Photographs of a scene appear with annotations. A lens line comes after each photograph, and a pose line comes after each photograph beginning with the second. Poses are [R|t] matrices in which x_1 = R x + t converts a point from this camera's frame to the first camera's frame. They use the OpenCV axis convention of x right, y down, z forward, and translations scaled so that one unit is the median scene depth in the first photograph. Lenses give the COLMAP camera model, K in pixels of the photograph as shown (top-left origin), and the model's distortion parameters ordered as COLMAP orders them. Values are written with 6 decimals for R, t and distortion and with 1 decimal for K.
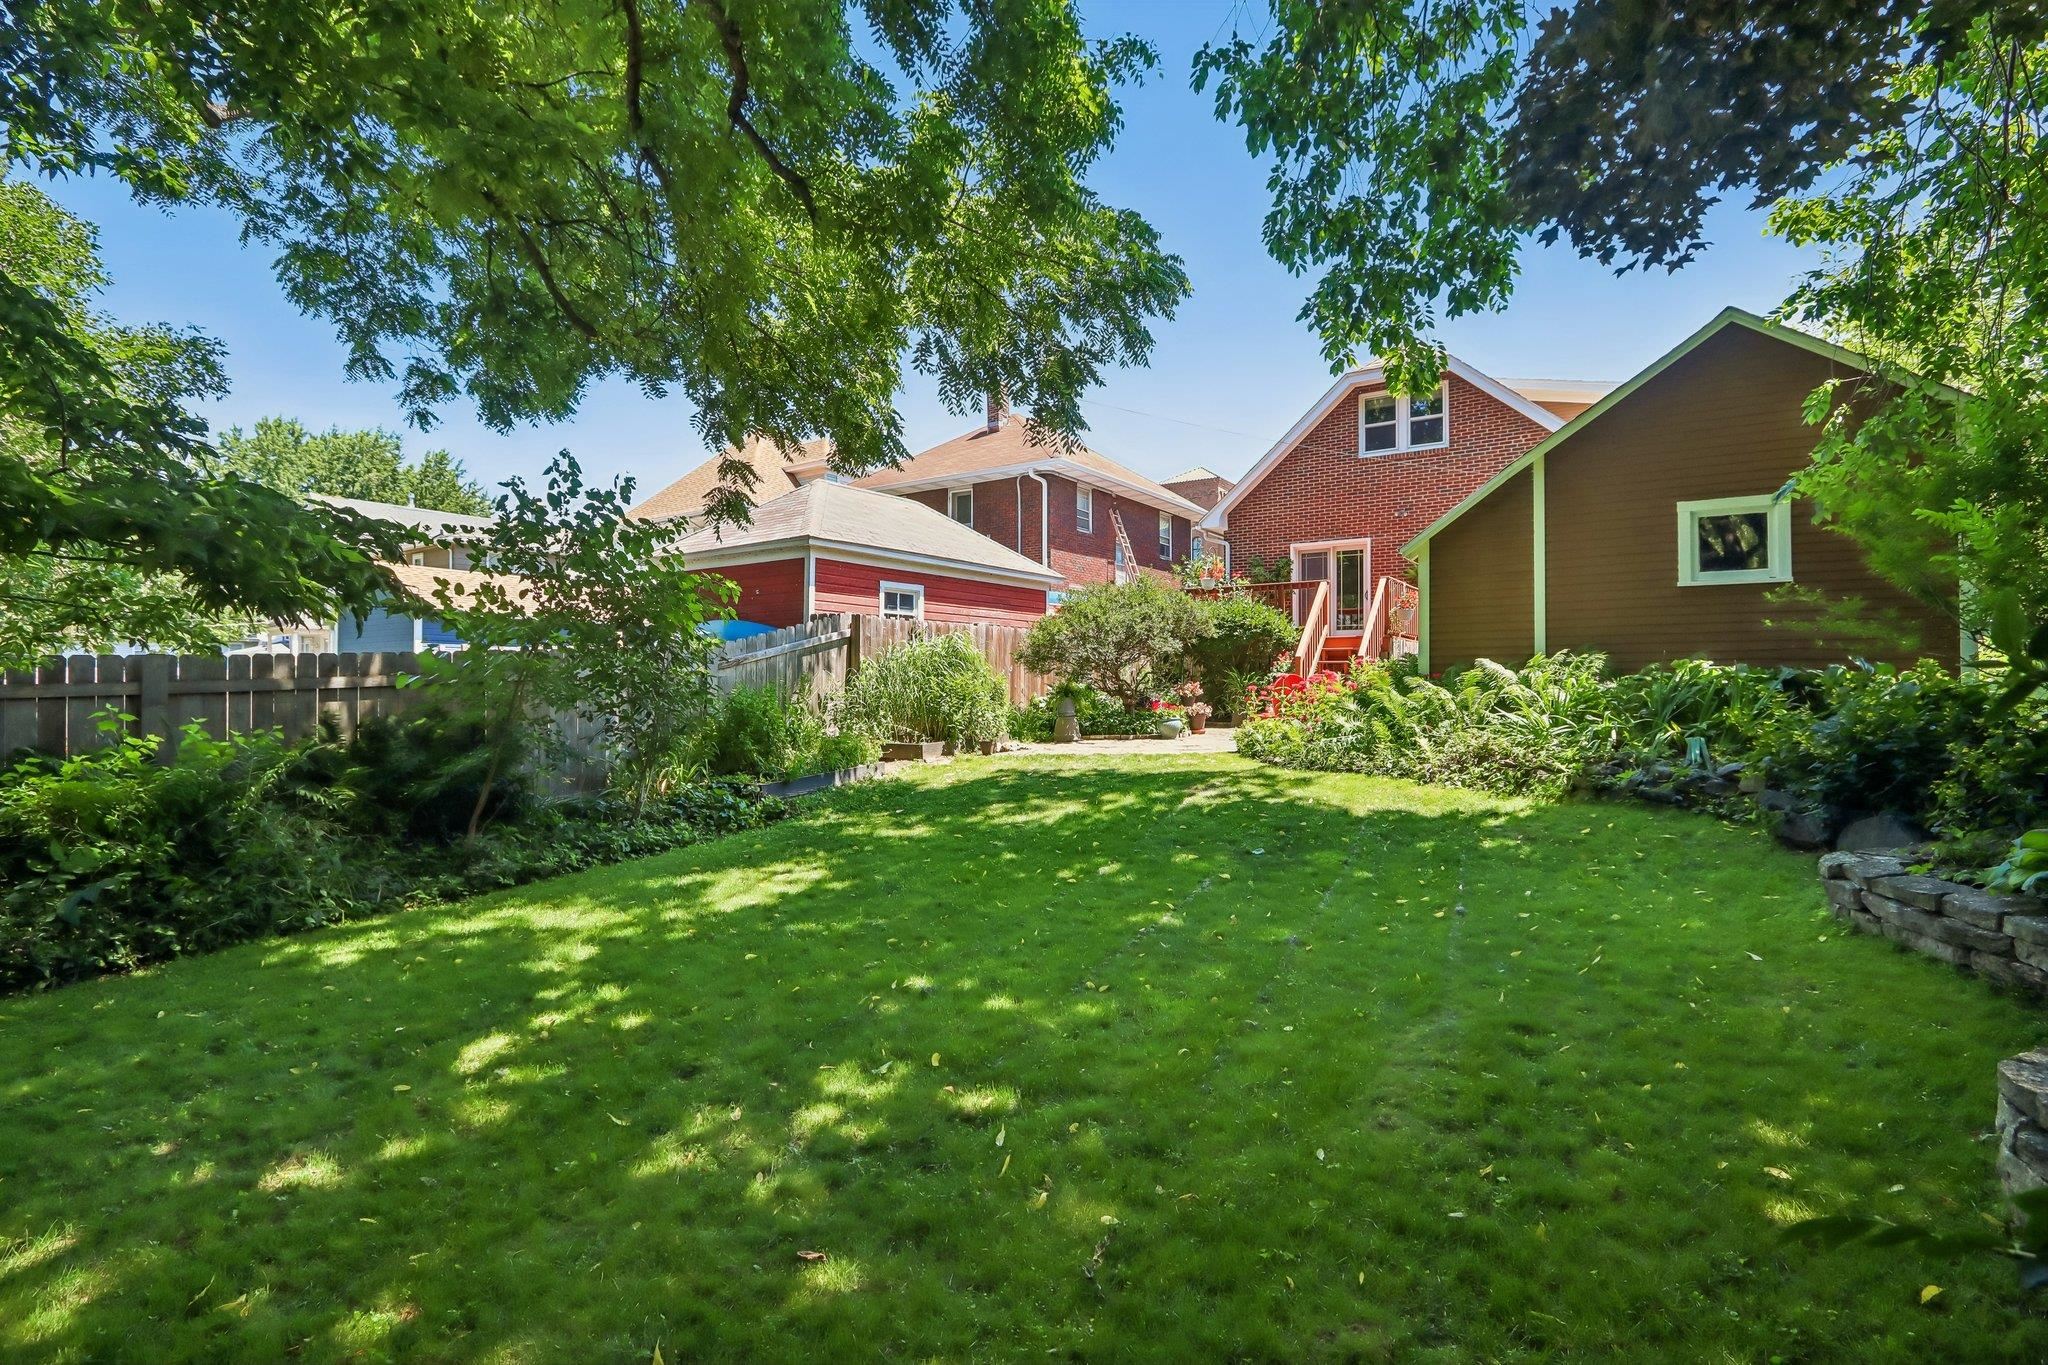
lens RADIAL K [[979.8, 0, 1029.2], [0, 979.8, 671.3], [0, 0, 1]] dist [-0.010004, -0.000016]
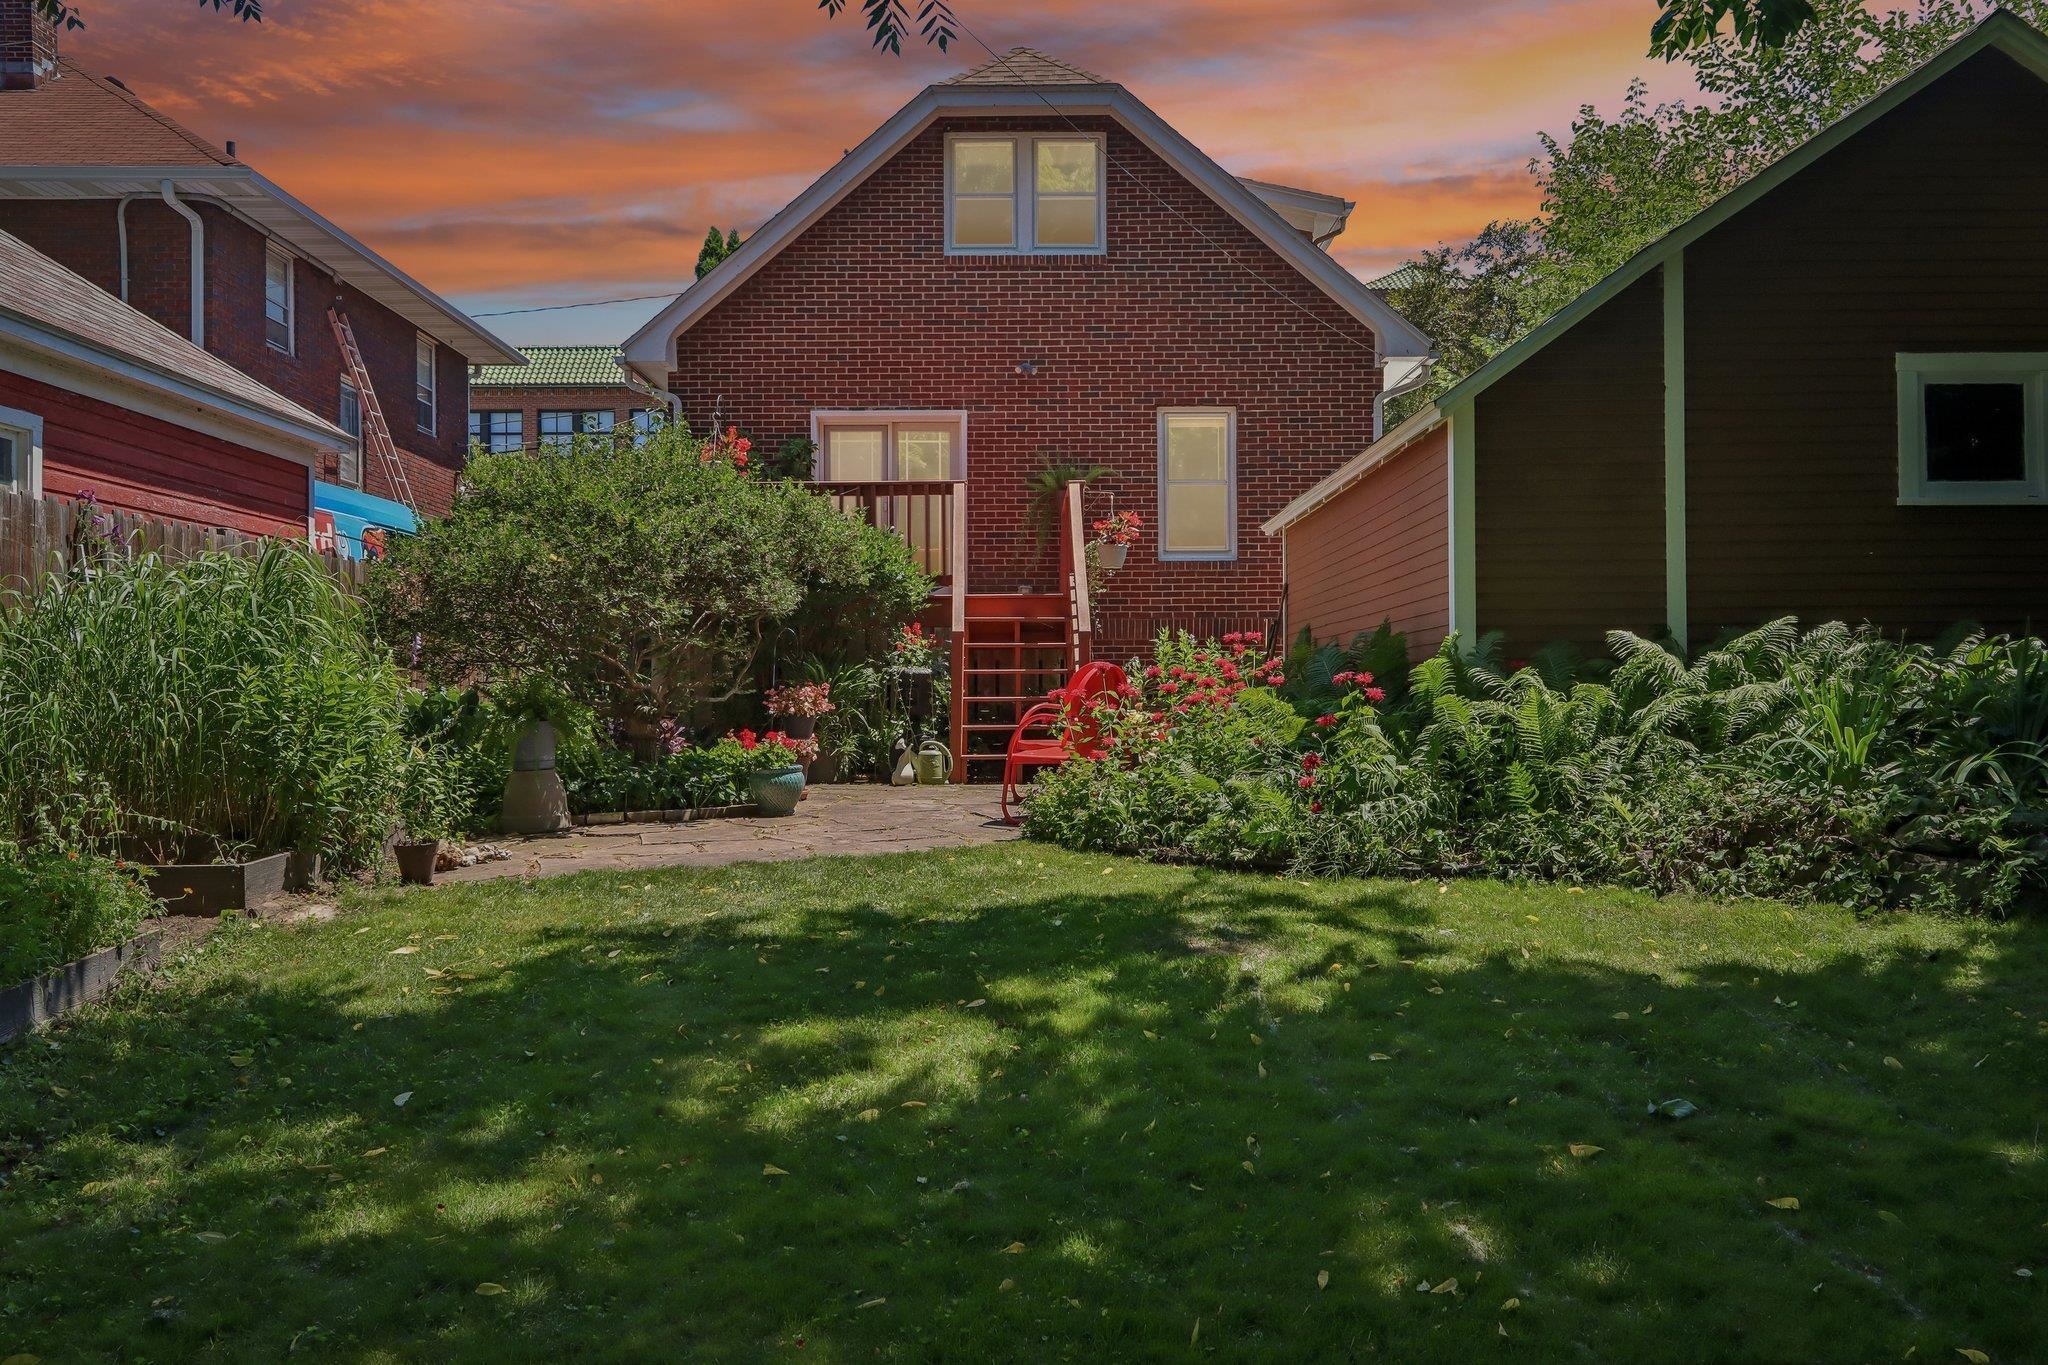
lens RADIAL K [[1695.2, 0, 1024.3], [0, 1695.2, 683.3], [0, 0, 1]] dist [0.013561, 0.010417]
pose [[0.824619, 0.001127, 0.565688, -0.194650], [-0.004082, 0.999984, 0.003958, 0.007839], [-0.565674, -0.005573, 0.824610, 0.329996]]
